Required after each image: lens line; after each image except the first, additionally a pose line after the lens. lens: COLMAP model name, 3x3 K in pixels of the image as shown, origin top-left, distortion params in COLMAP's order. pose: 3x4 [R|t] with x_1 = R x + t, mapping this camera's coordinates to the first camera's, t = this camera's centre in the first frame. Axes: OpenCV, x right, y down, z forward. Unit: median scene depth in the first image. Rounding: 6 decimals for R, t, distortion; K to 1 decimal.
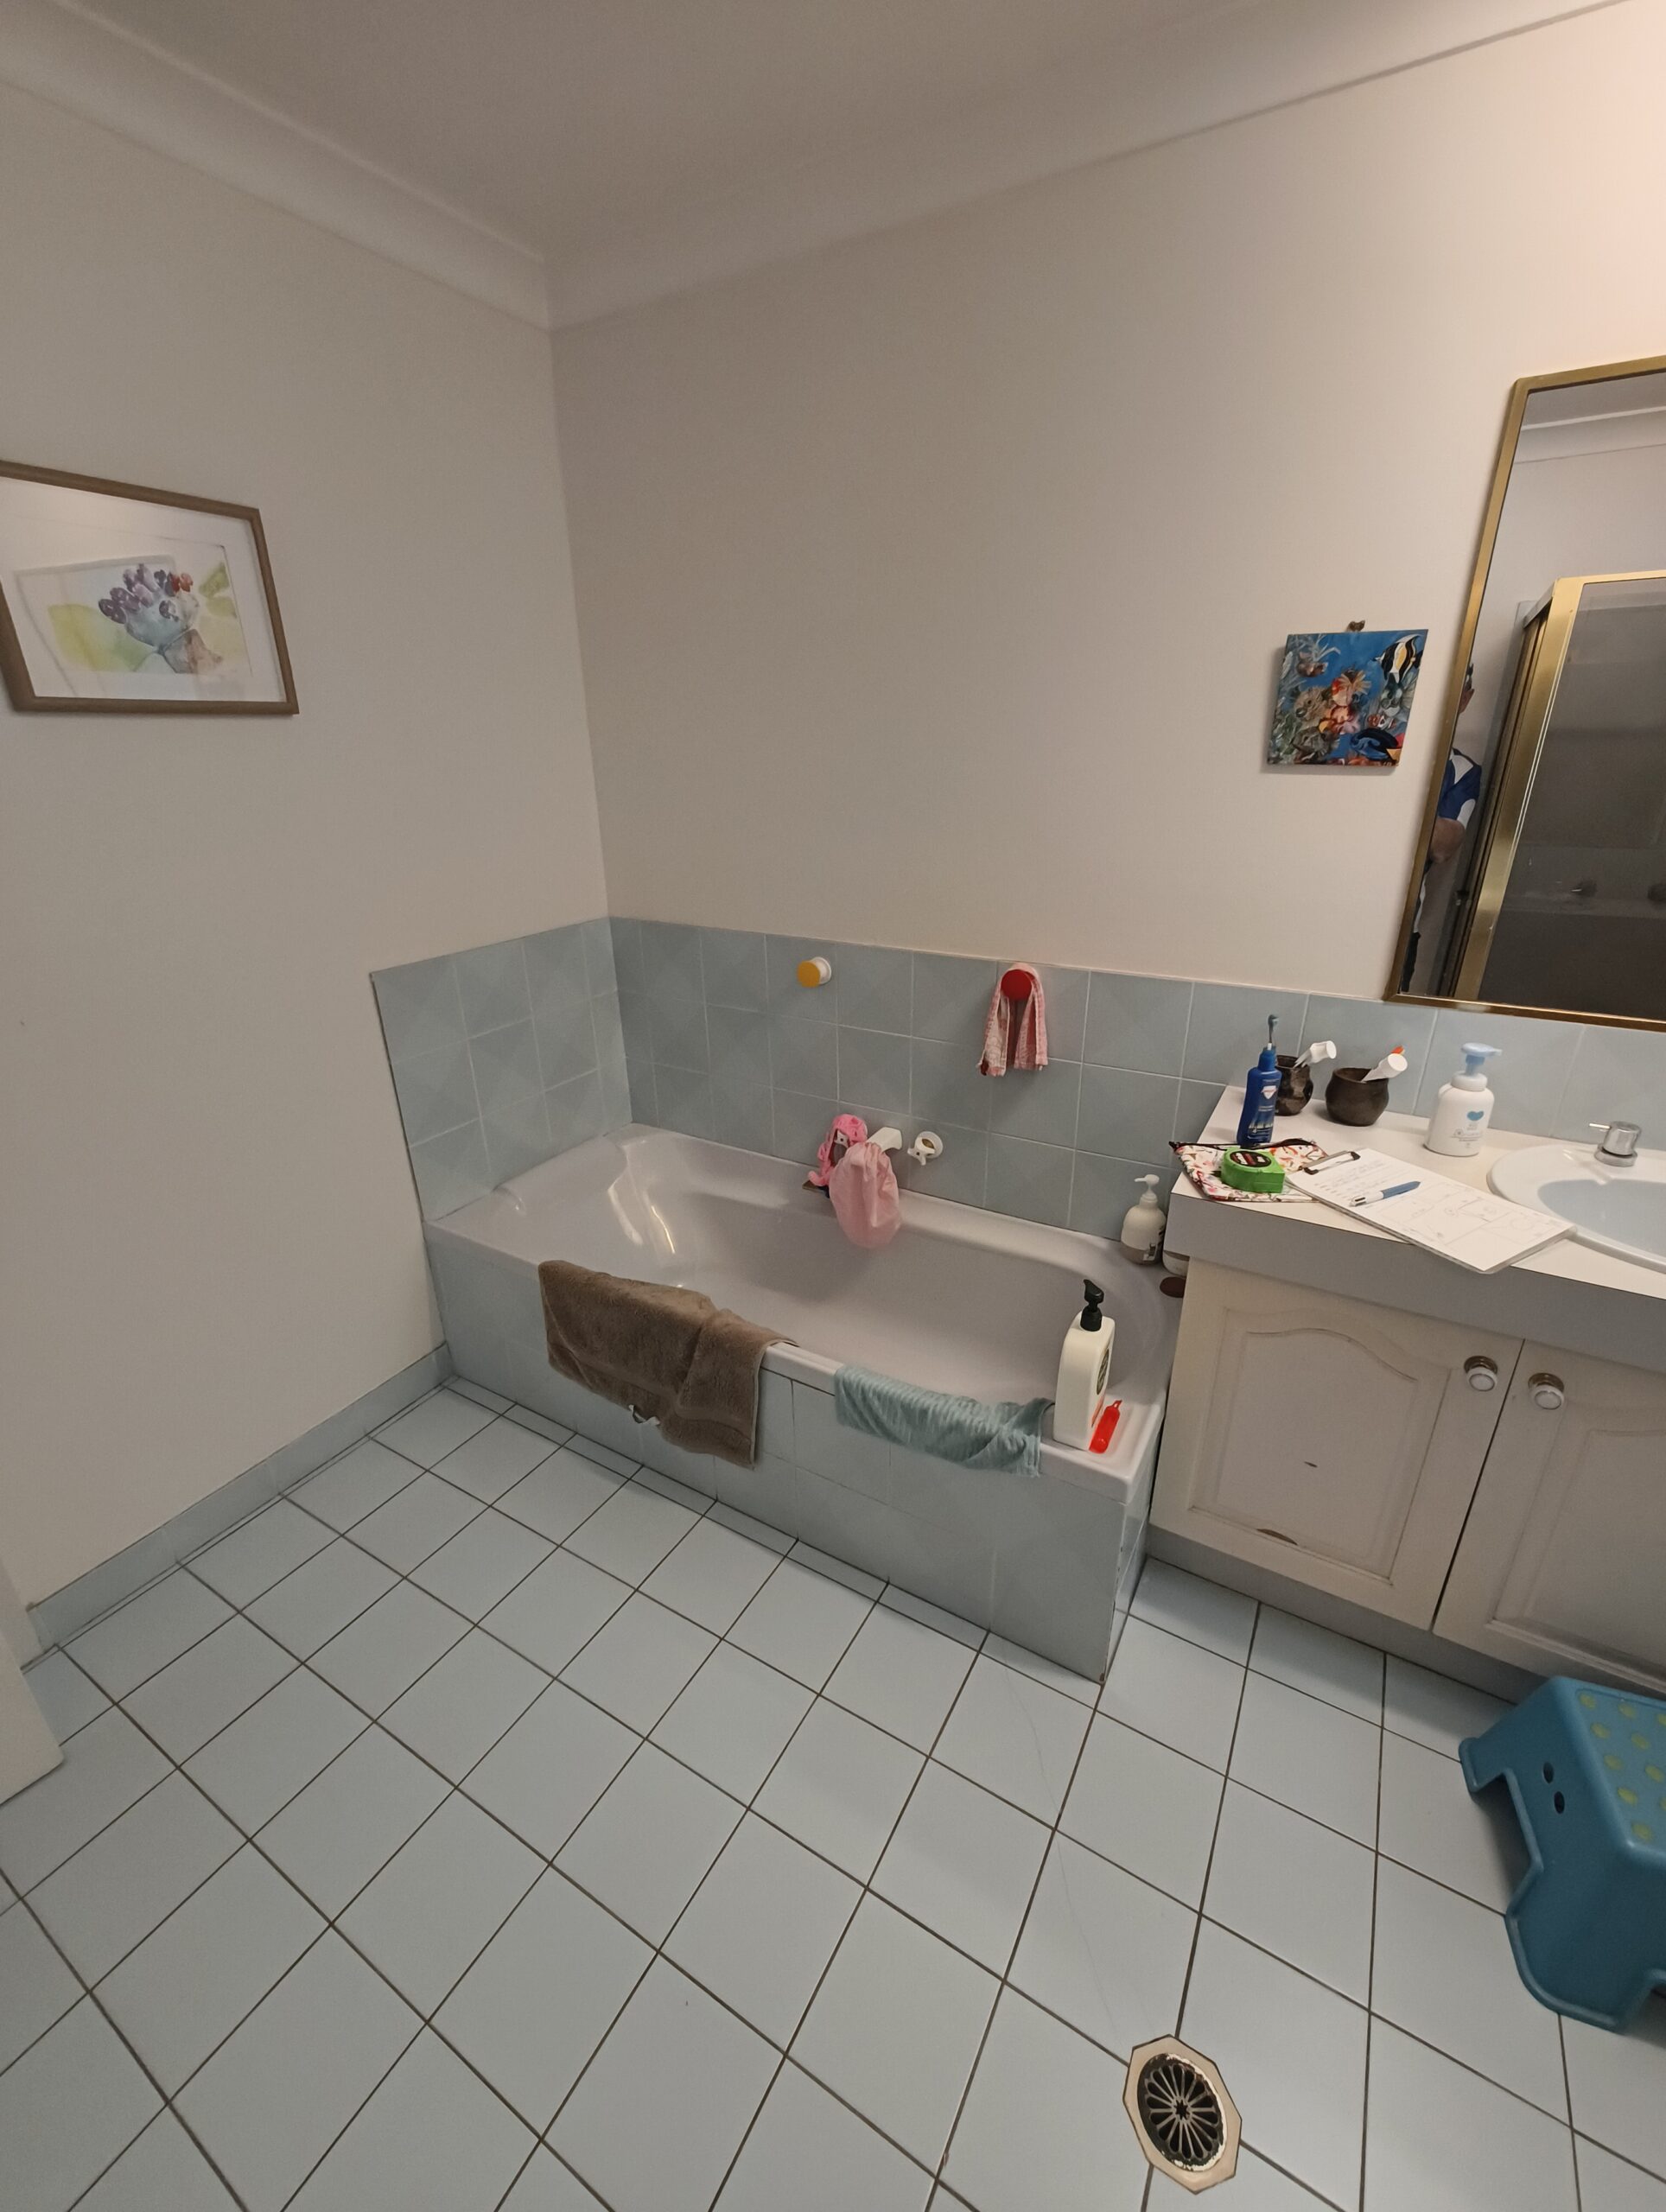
lens RADIAL K [[906.9, 0, 833.0], [0, 906.9, 1106.0], [0, 0, 1]] dist [-0.000891, -0.000222]
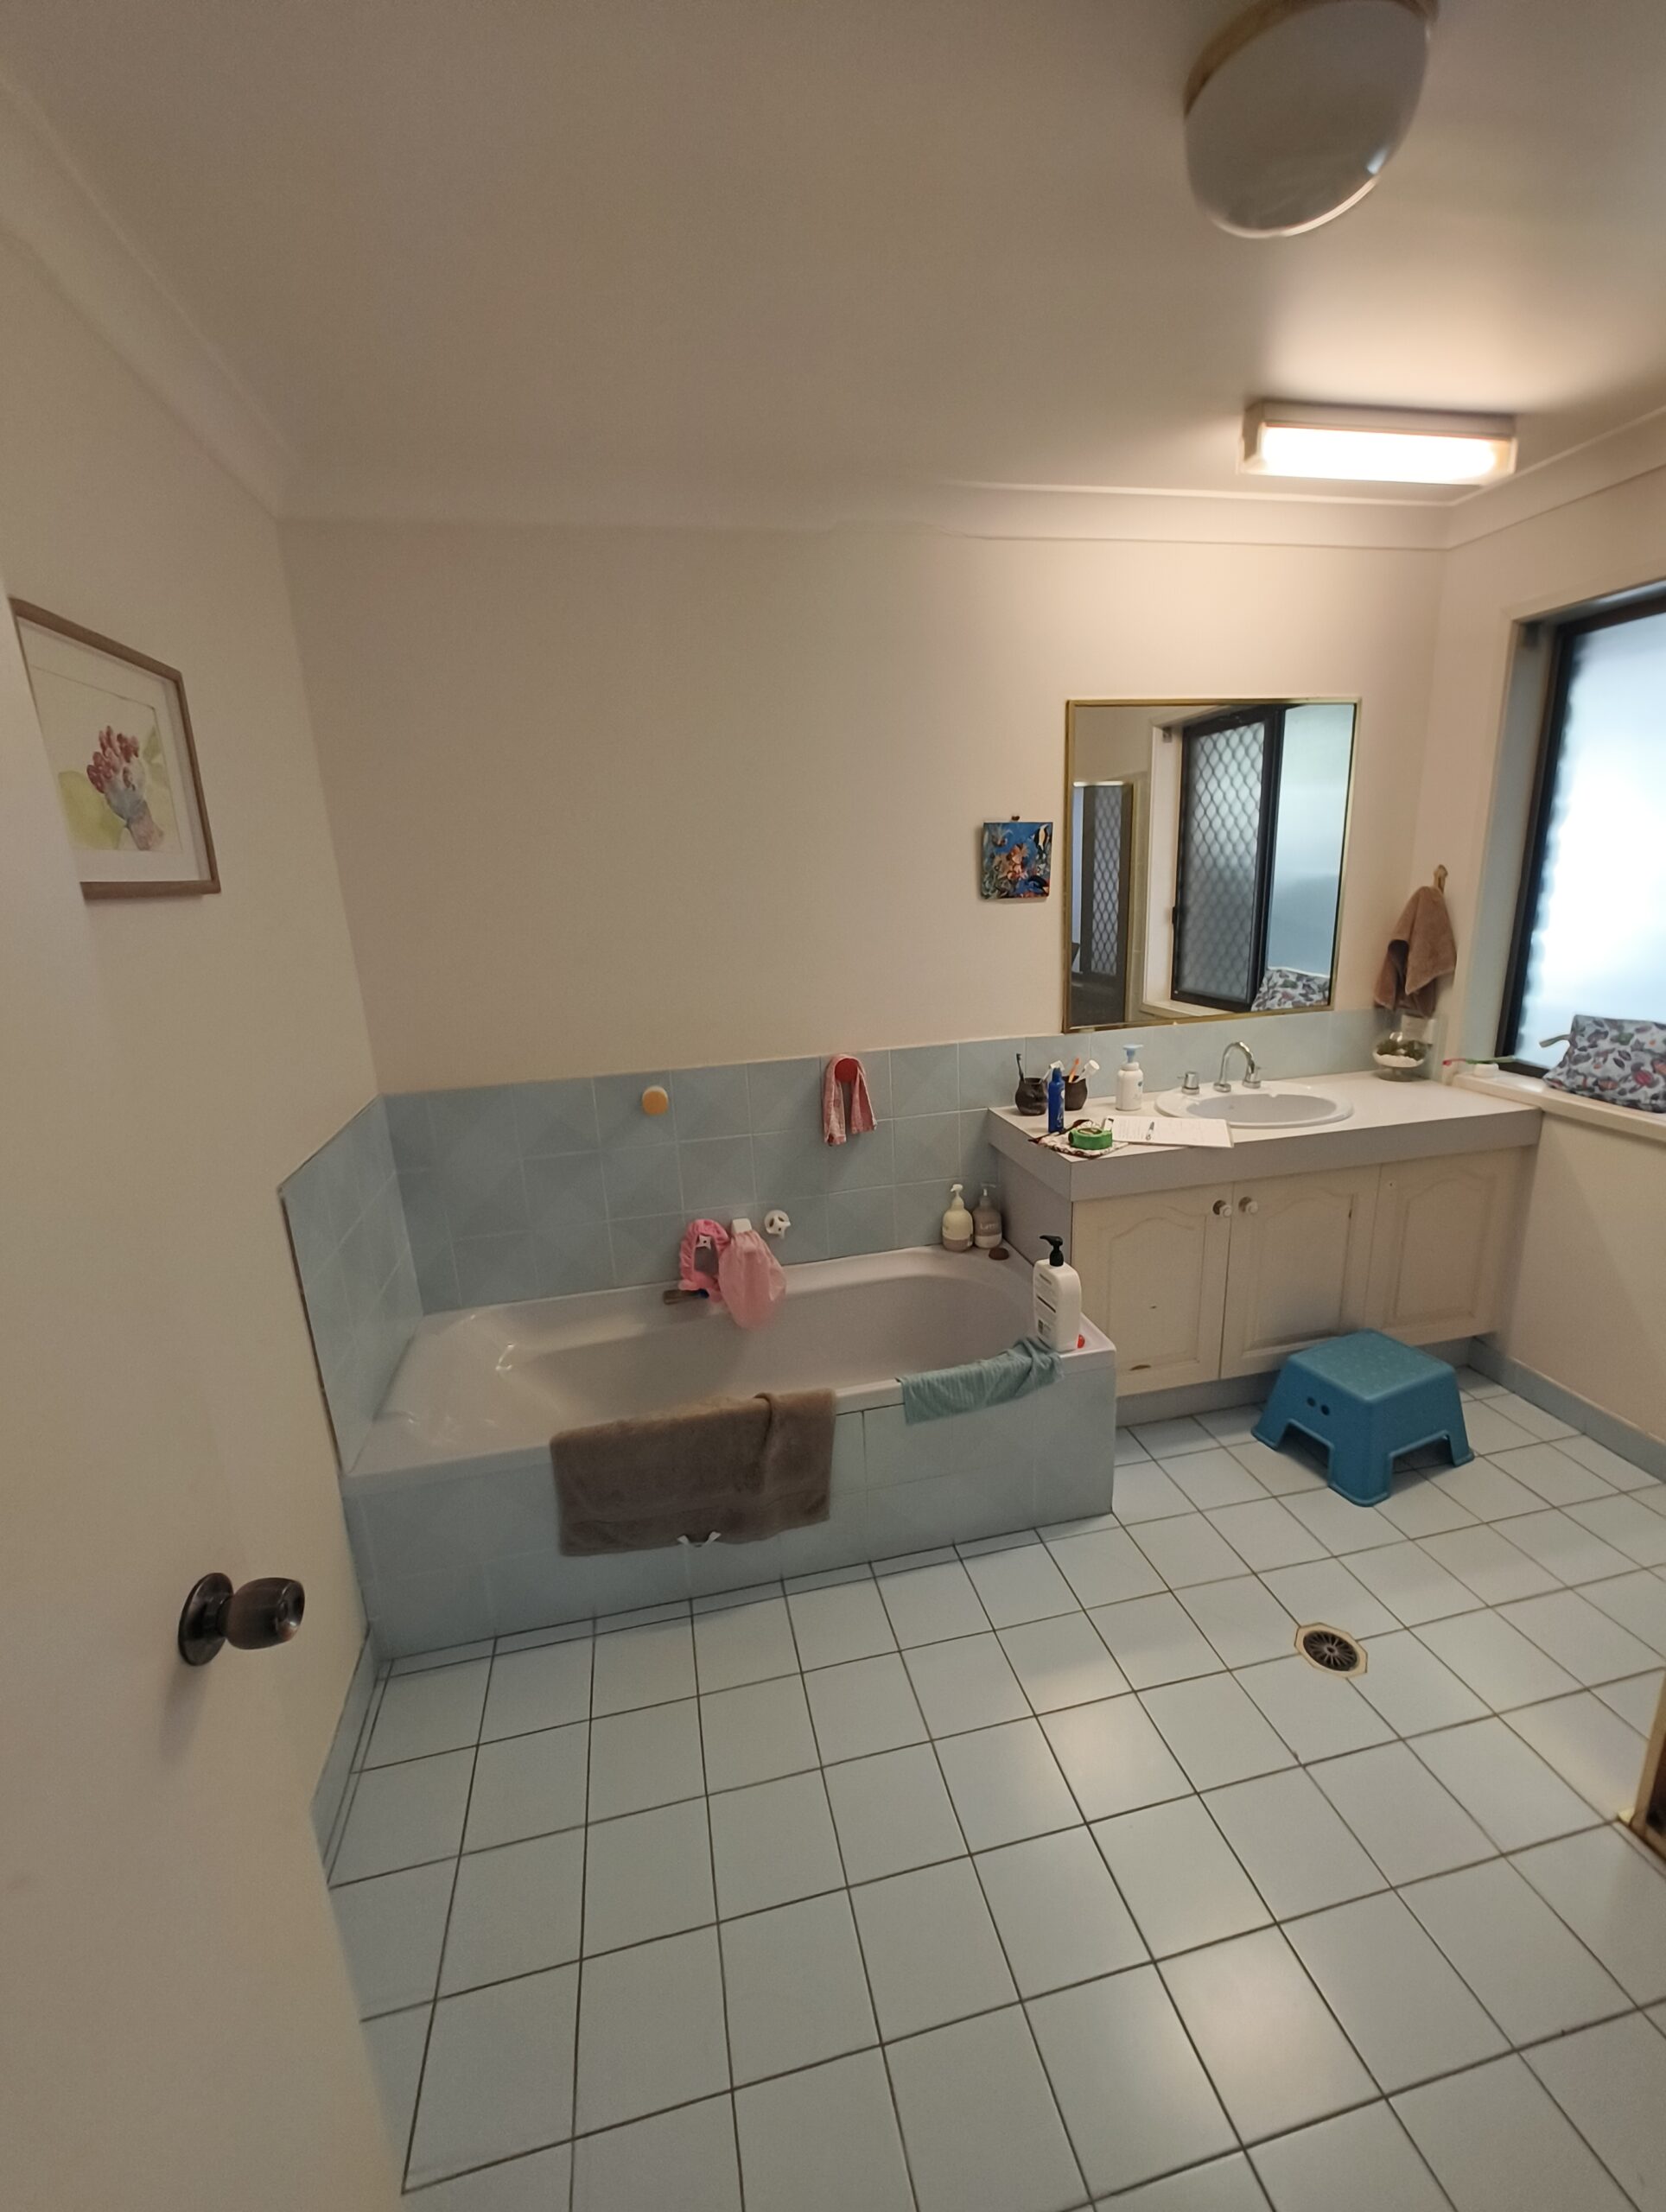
lens RADIAL K [[919.5, 0, 833.0], [0, 919.5, 1106.0], [0, 0, 1]] dist [0.000588, -0.000018]
pose [[0.730690, -0.190100, 0.655709, -0.866449], [0.286304, 0.957239, -0.041525, -0.043781], [-0.619776, 0.218074, 0.753871, 0.038259]]
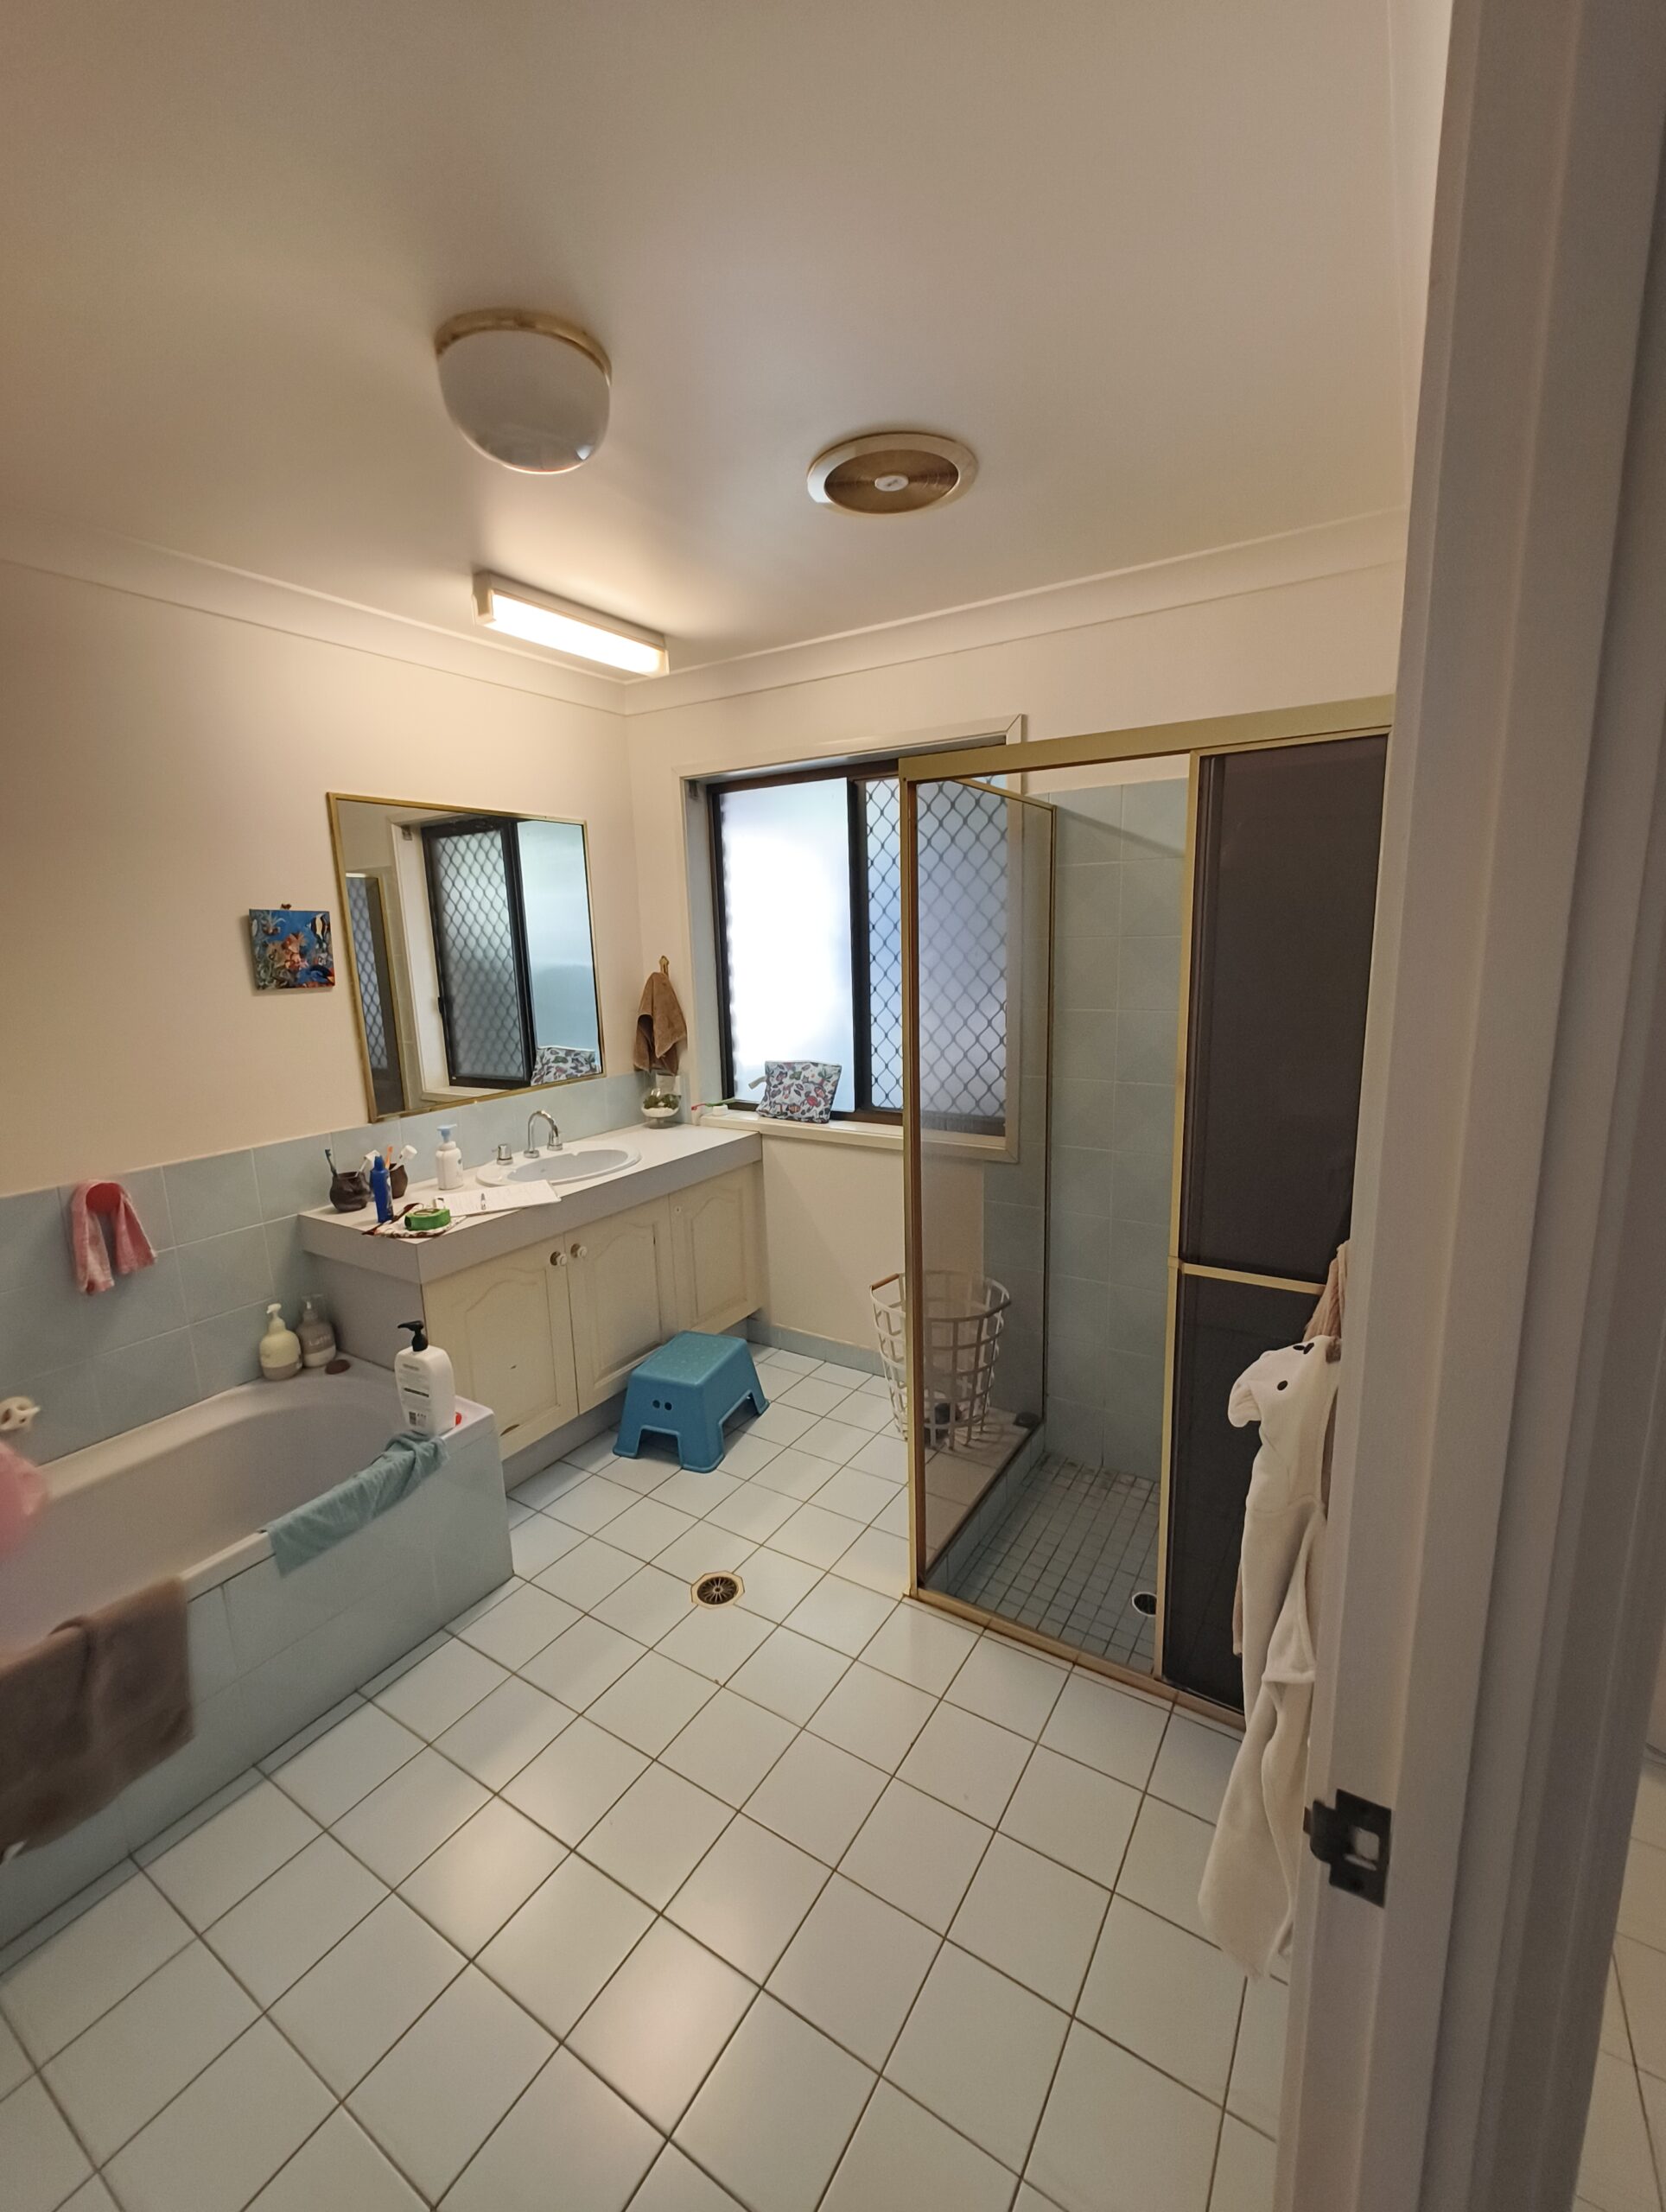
lens RADIAL K [[919.5, 0, 833.0], [0, 919.5, 1106.0], [0, 0, 1]] dist [0.000588, -0.000018]
pose [[0.032801, -0.174586, 0.984095, -1.027074], [0.402492, 0.903563, 0.146883, -0.057523], [-0.914836, 0.391273, 0.099907, 0.085915]]
